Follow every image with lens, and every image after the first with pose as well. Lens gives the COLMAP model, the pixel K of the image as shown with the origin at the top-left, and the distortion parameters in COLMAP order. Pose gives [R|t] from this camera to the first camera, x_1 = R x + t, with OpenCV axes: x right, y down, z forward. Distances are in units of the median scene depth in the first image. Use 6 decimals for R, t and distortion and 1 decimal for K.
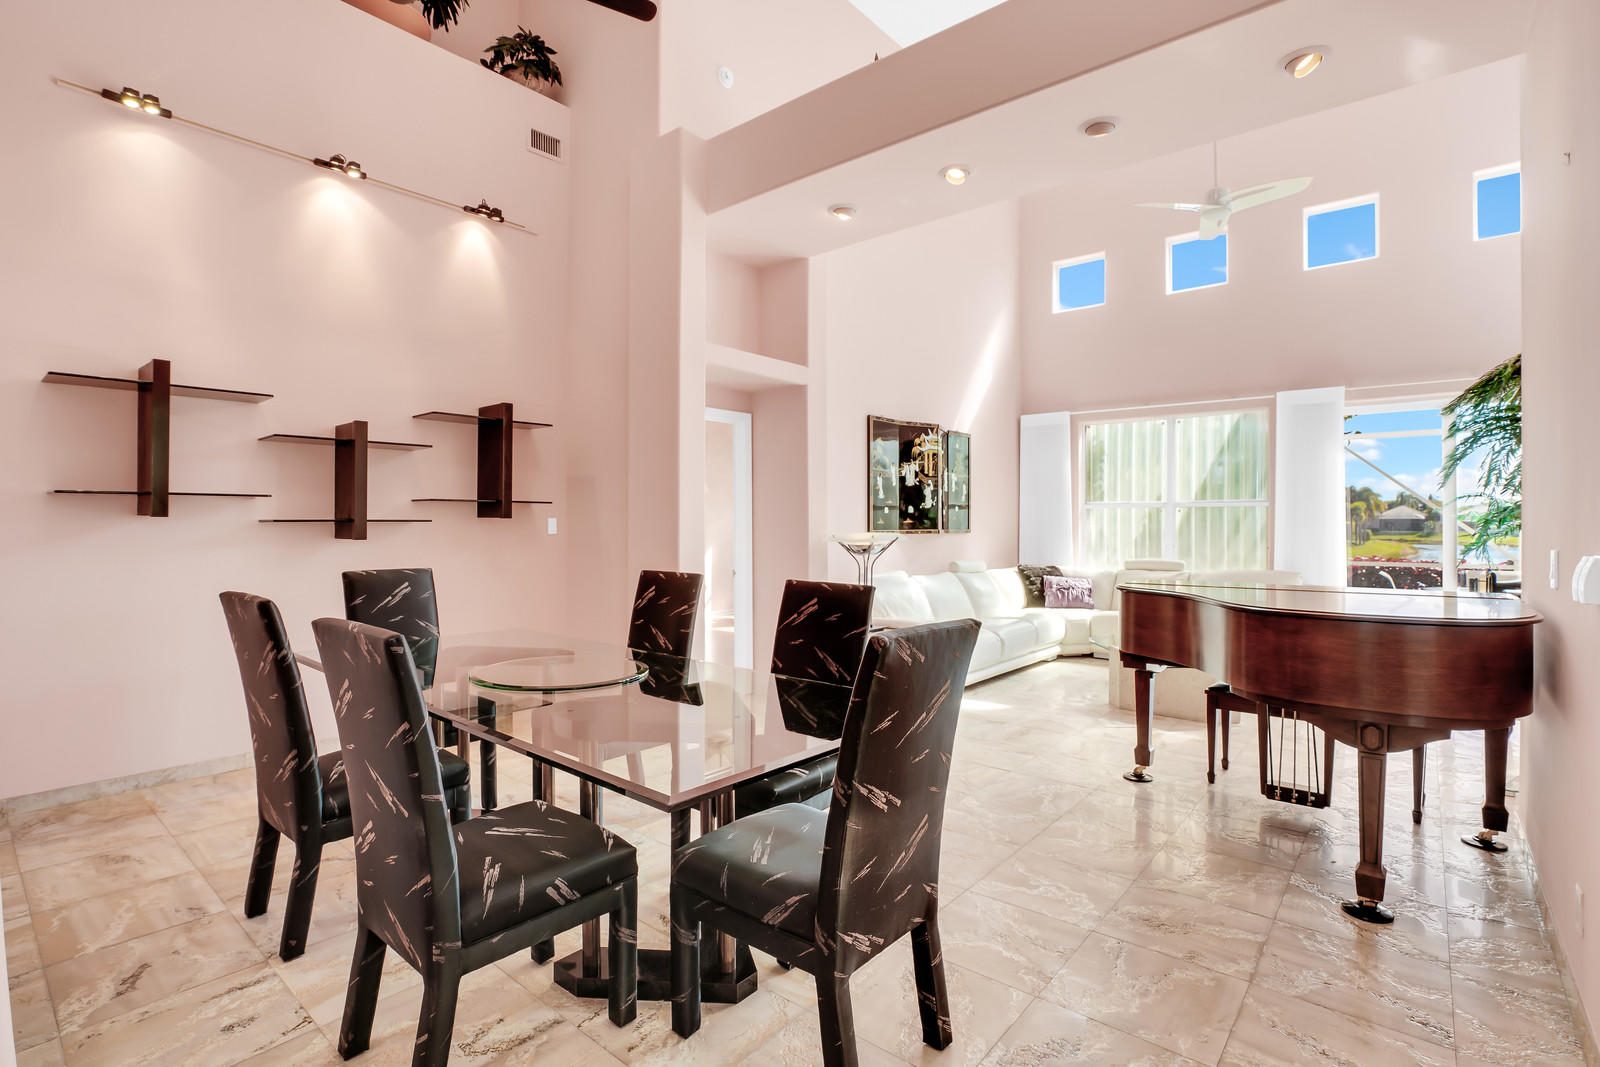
lens RADIAL K [[769.3, 0, 802.2], [0, 769.3, 538.4], [0, 0, 1]] dist [-0.018366, -0.000036]
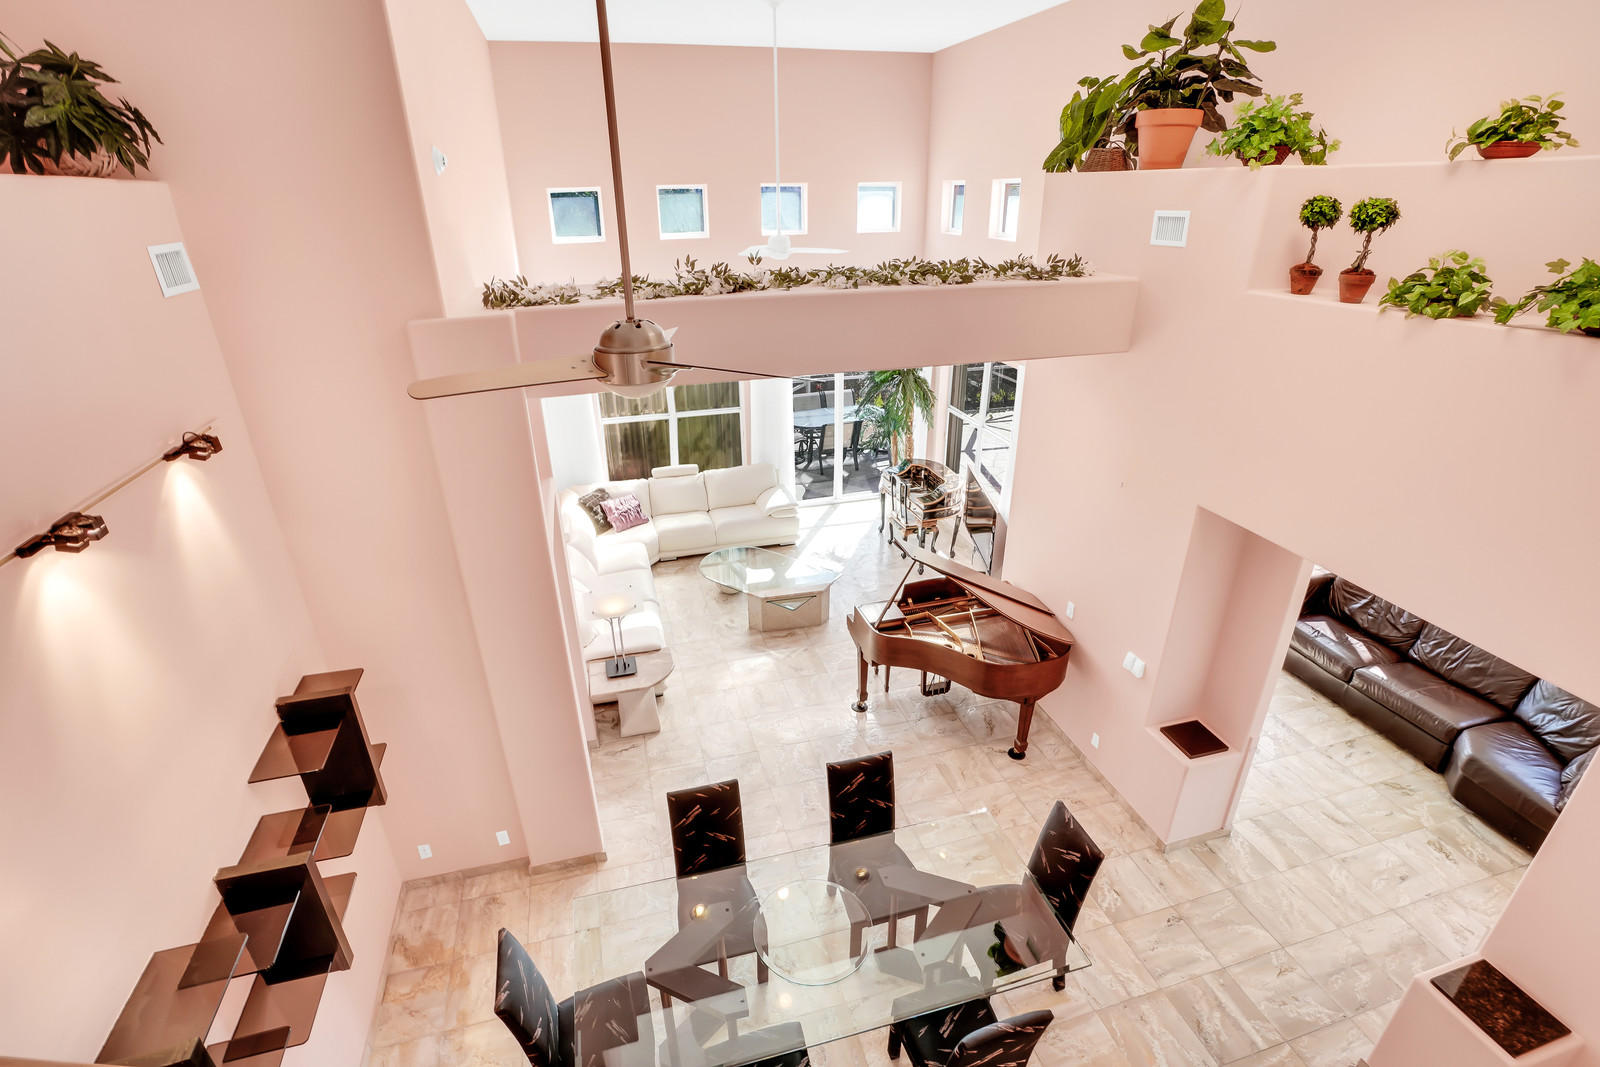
lens RADIAL K [[750.1, 0, 800.0], [0, 750.1, 533.5], [0, 0, 1]] dist [-0.002116, -0.000263]
pose [[0.554560, -0.356270, 0.752021, -0.432879], [0.016588, 0.908268, 0.418059, -0.423133], [-0.831978, -0.219364, 0.509599, 0.181557]]
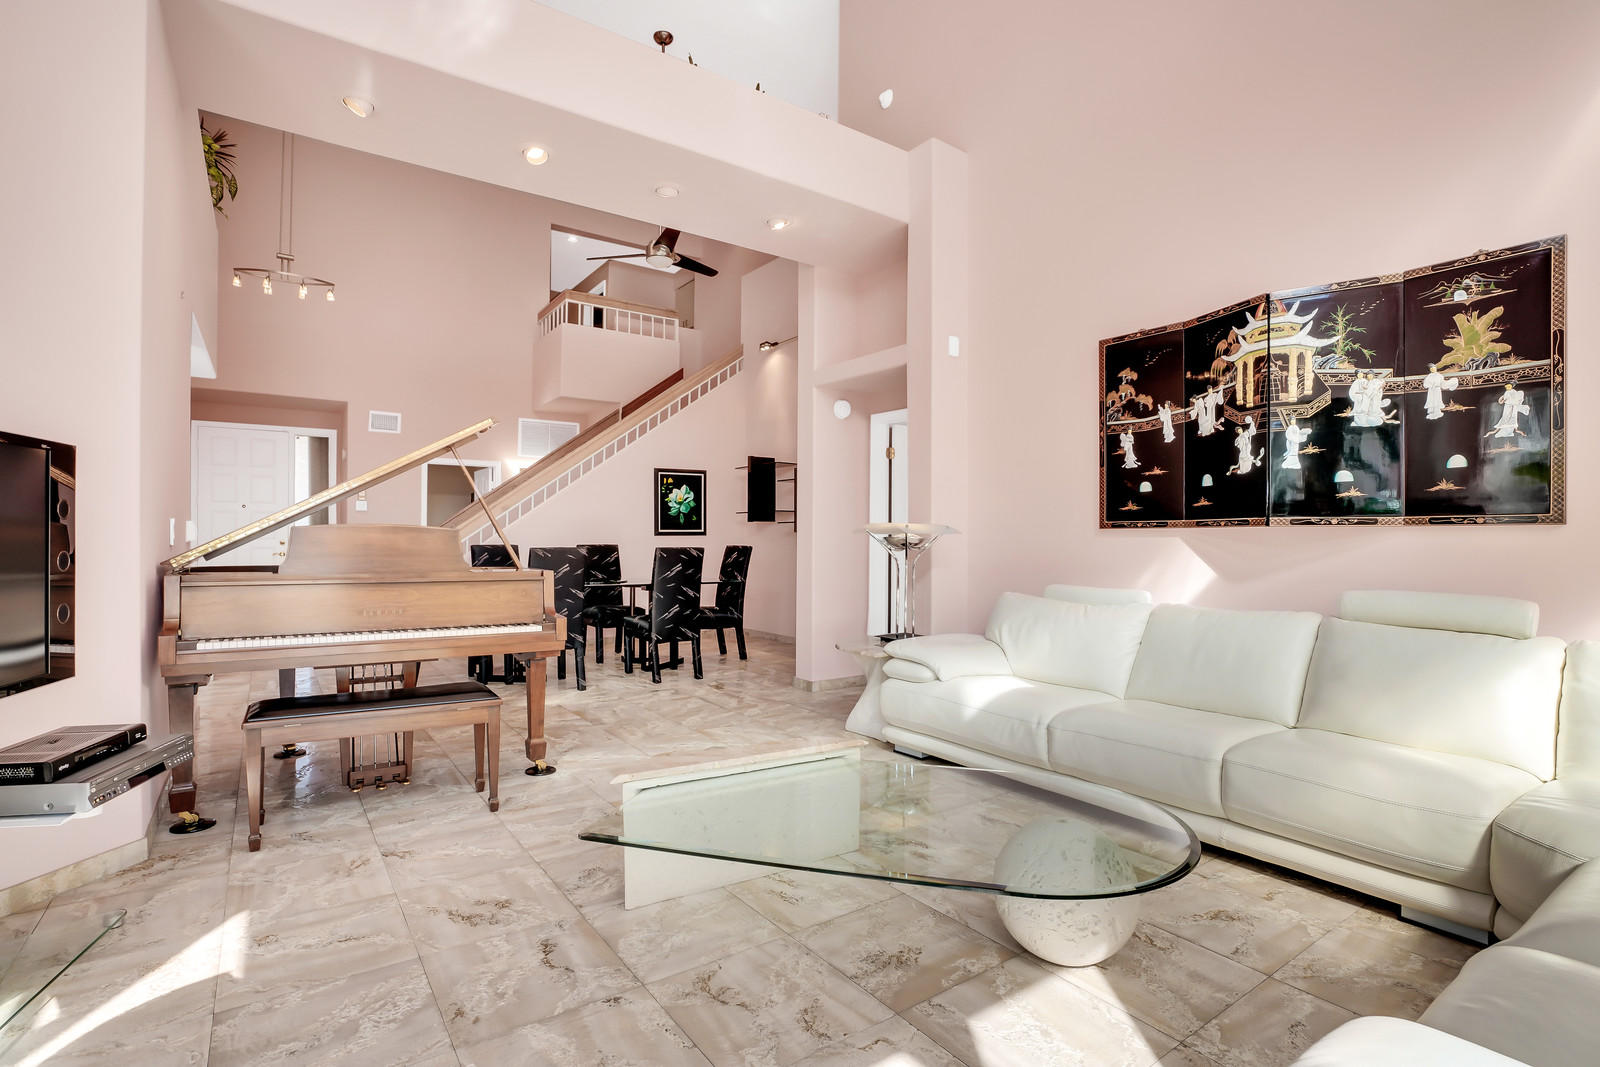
lens RADIAL K [[769.3, 0, 802.2], [0, 769.3, 538.4], [0, 0, 1]] dist [-0.018366, -0.000036]
pose [[-0.241668, -0.006574, -0.970337, 0.704108], [-0.017836, 0.999838, -0.002332, 0.007877], [0.970195, 0.016744, -0.241746, 0.844564]]
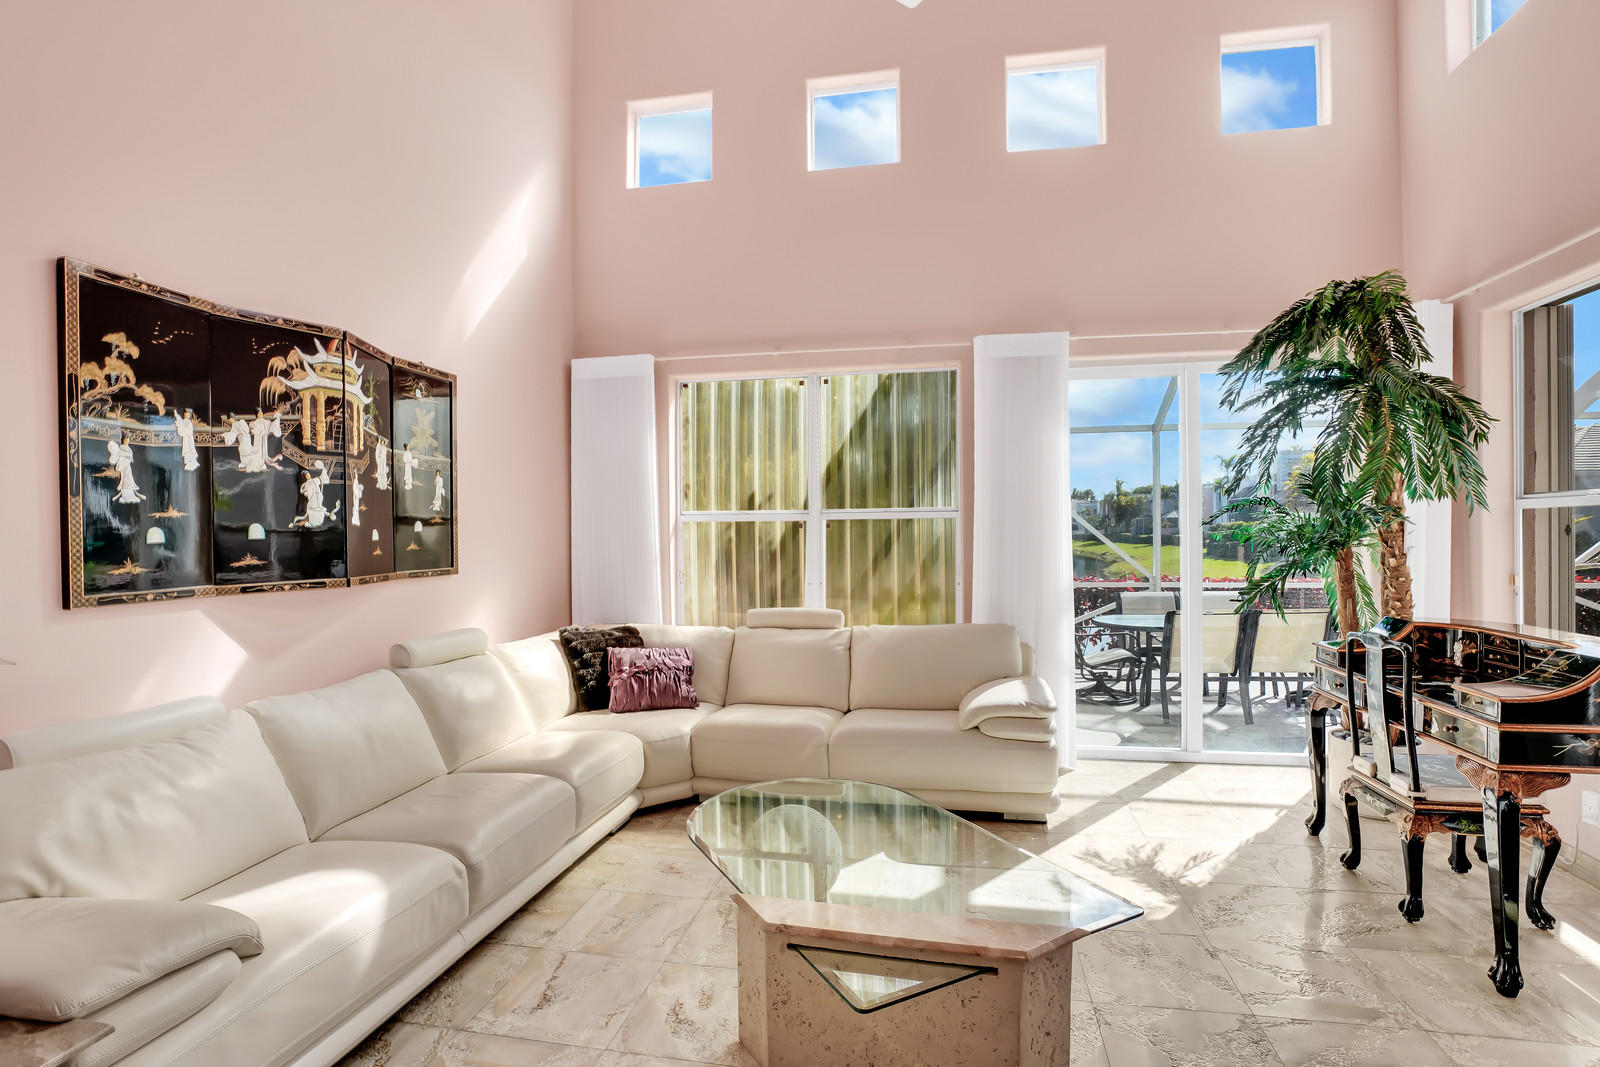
lens RADIAL K [[793.4, 0, 824.4], [0, 793.4, 529.9], [0, 0, 1]] dist [-0.016546, 0.000256]
pose [[0.868532, -0.008855, 0.495554, 0.191937], [0.015725, 0.999829, -0.009693, -0.029781], [-0.495383, 0.016211, 0.868523, 0.491838]]
